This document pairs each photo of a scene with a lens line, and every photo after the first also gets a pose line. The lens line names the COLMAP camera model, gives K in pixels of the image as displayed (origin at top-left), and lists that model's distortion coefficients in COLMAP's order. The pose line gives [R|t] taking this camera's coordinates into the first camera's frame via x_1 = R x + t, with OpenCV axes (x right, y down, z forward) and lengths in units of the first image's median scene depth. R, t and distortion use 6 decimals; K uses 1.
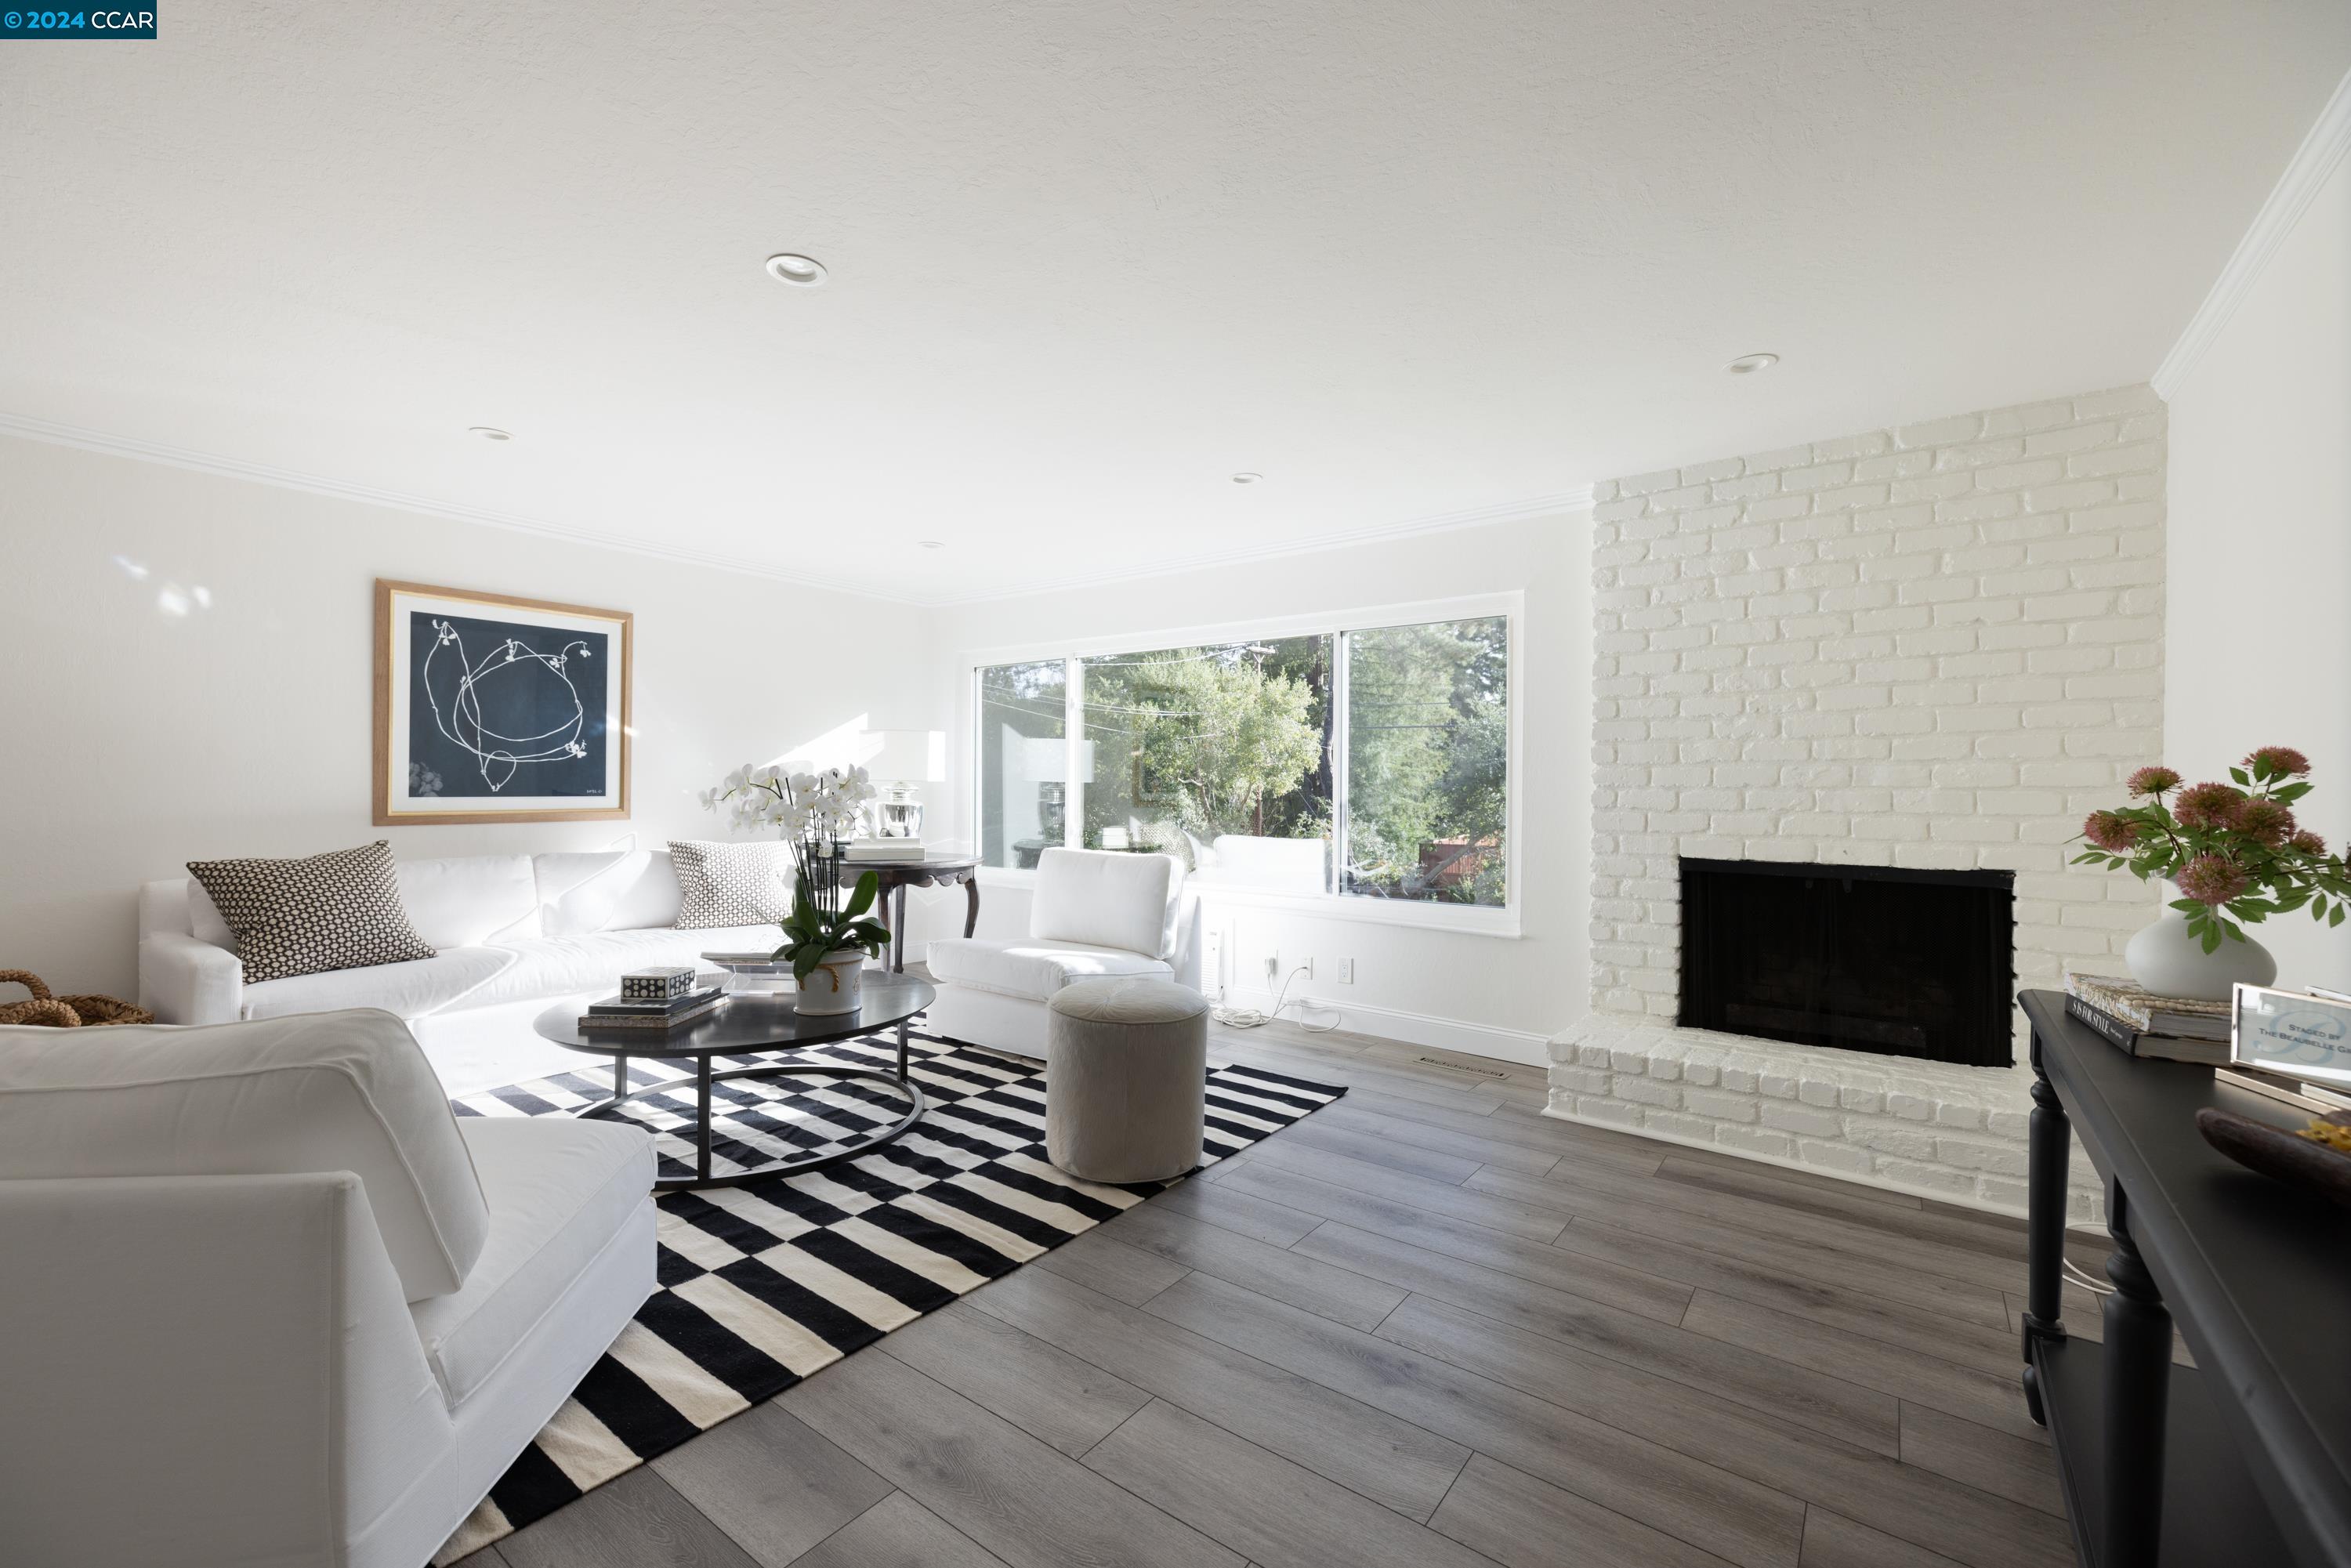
lens RADIAL K [[983.6, 0, 1176.0], [0, 983.6, 786.7], [0, 0, 1]] dist [-0.001545, 0.000052]
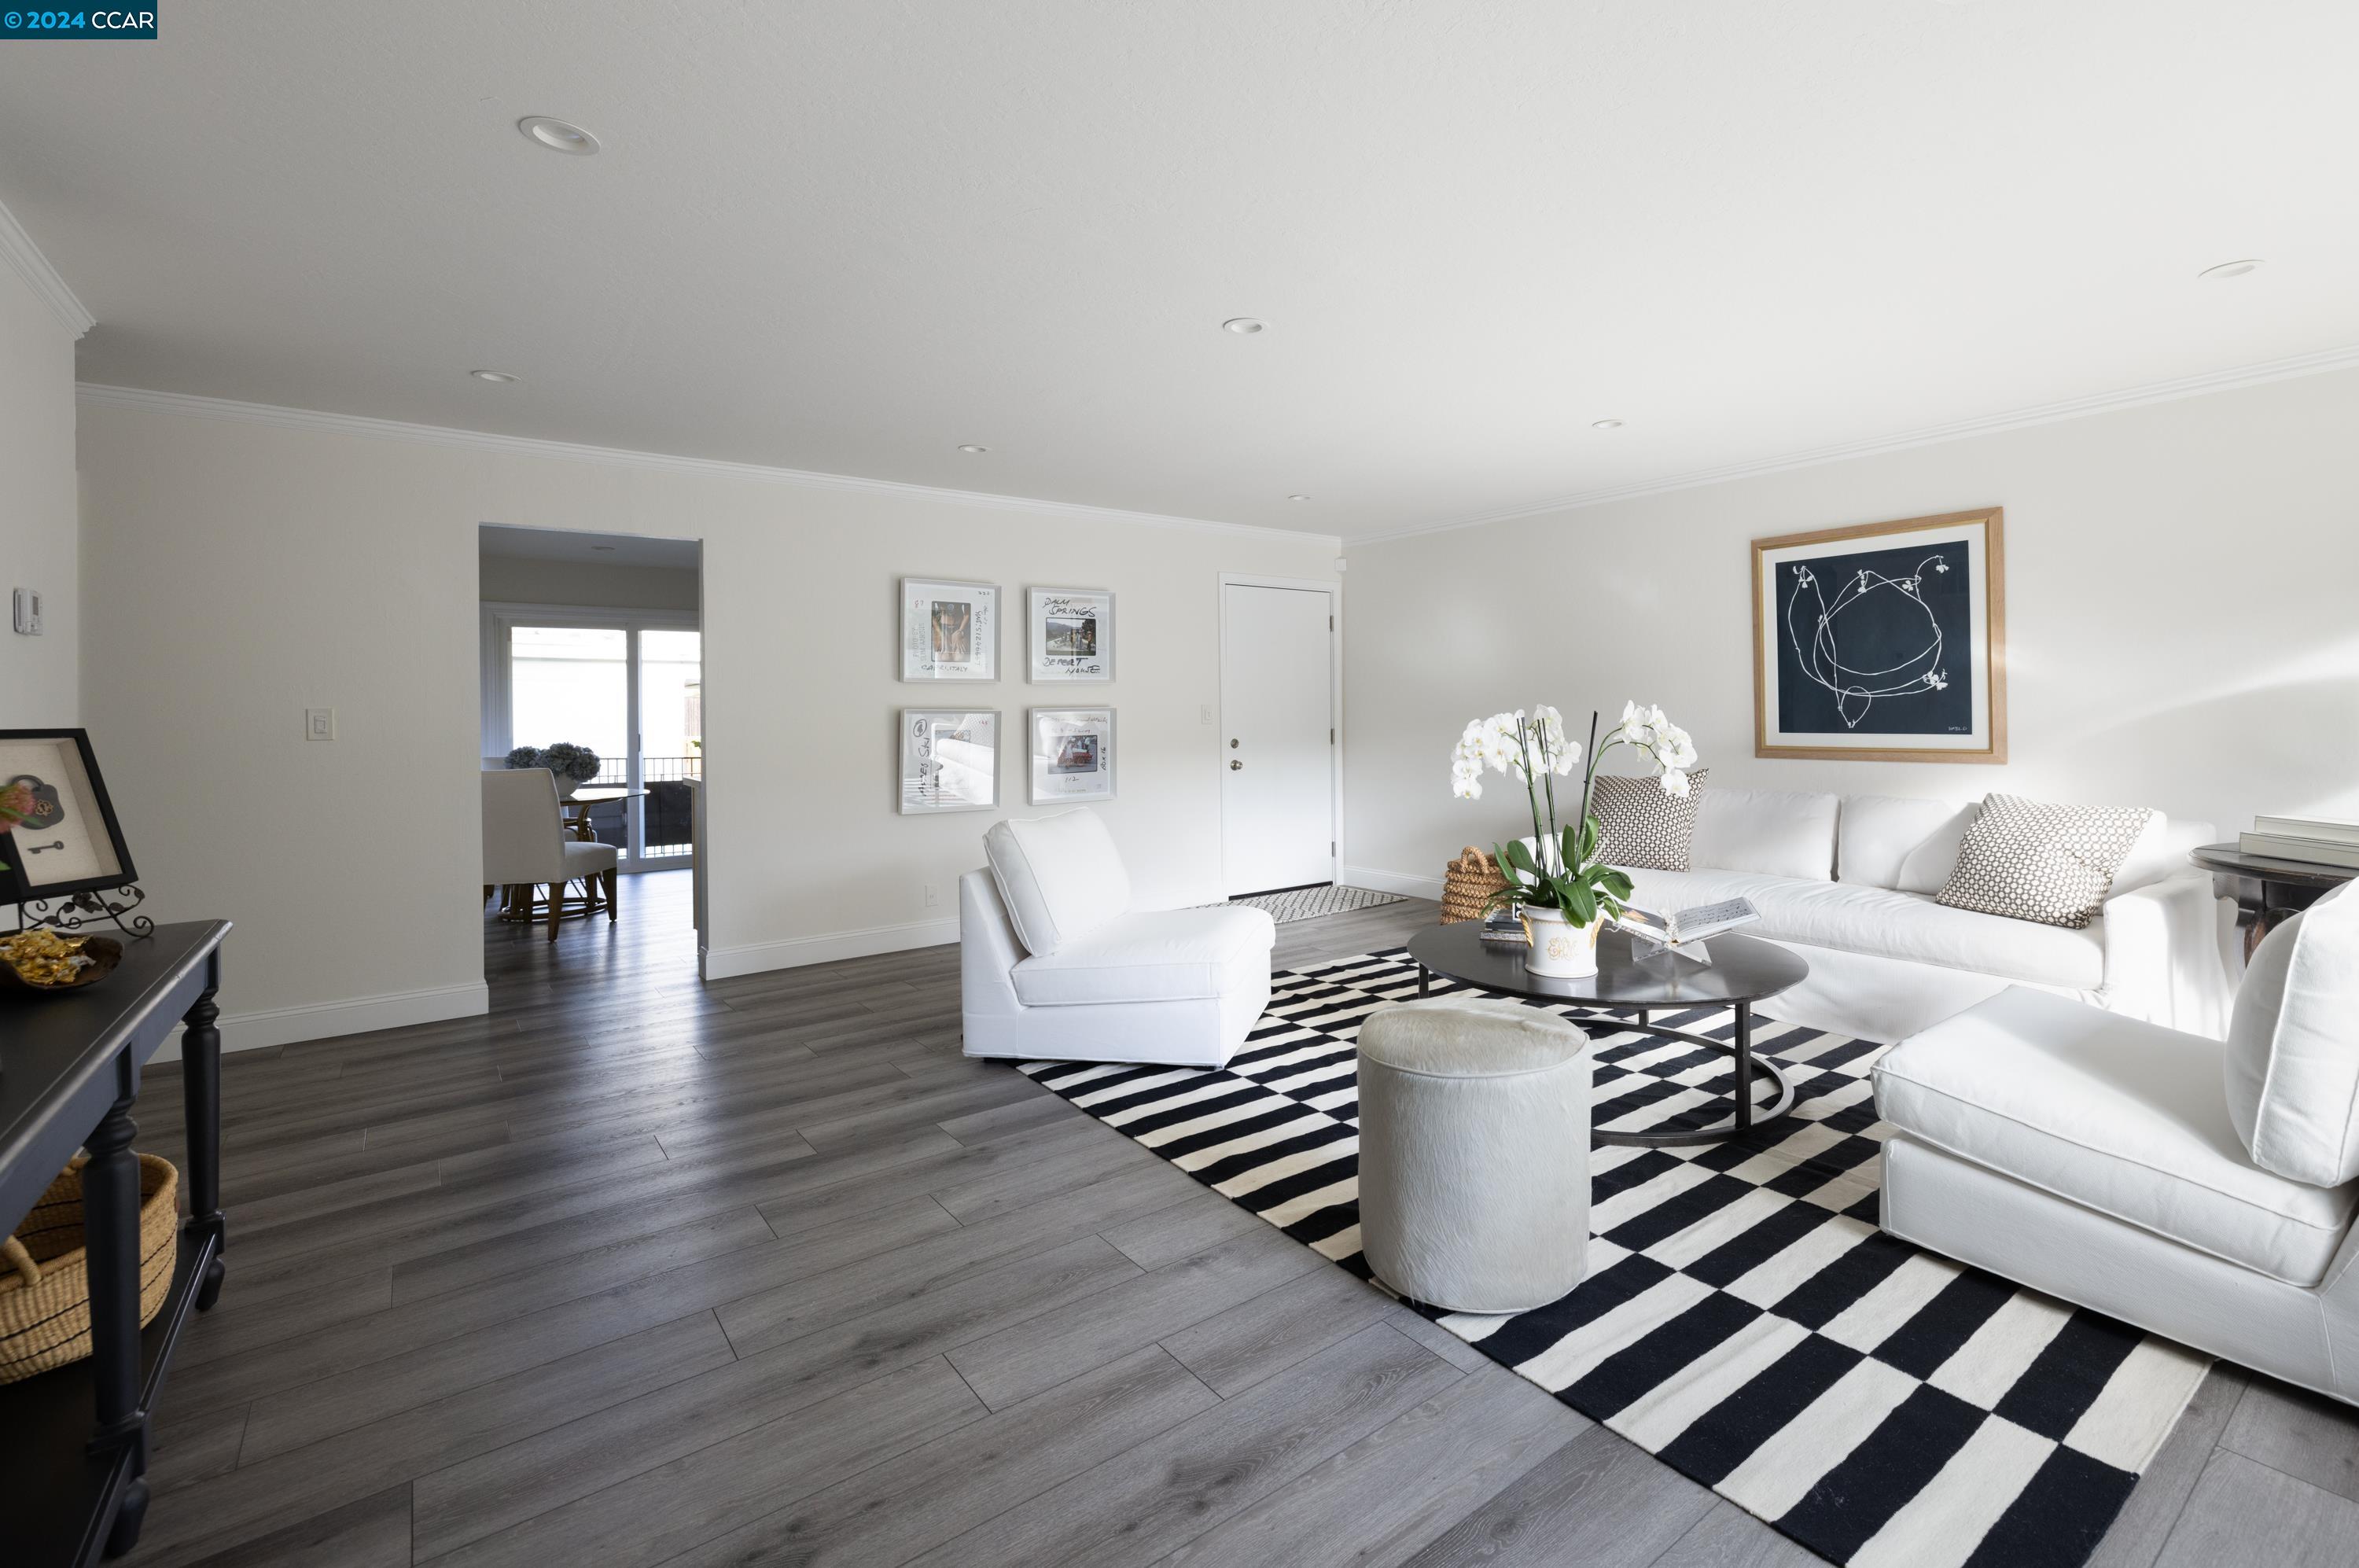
lens RADIAL K [[1063.1, 0, 1256.2], [0, 1063.1, 707.2], [0, 0, 1]] dist [0.001589, 0.000728]
pose [[-0.262305, -0.006885, -0.964961, 0.469417], [0.005231, 0.999950, -0.008557, -0.009488], [0.964971, -0.007293, -0.262255, 0.679336]]
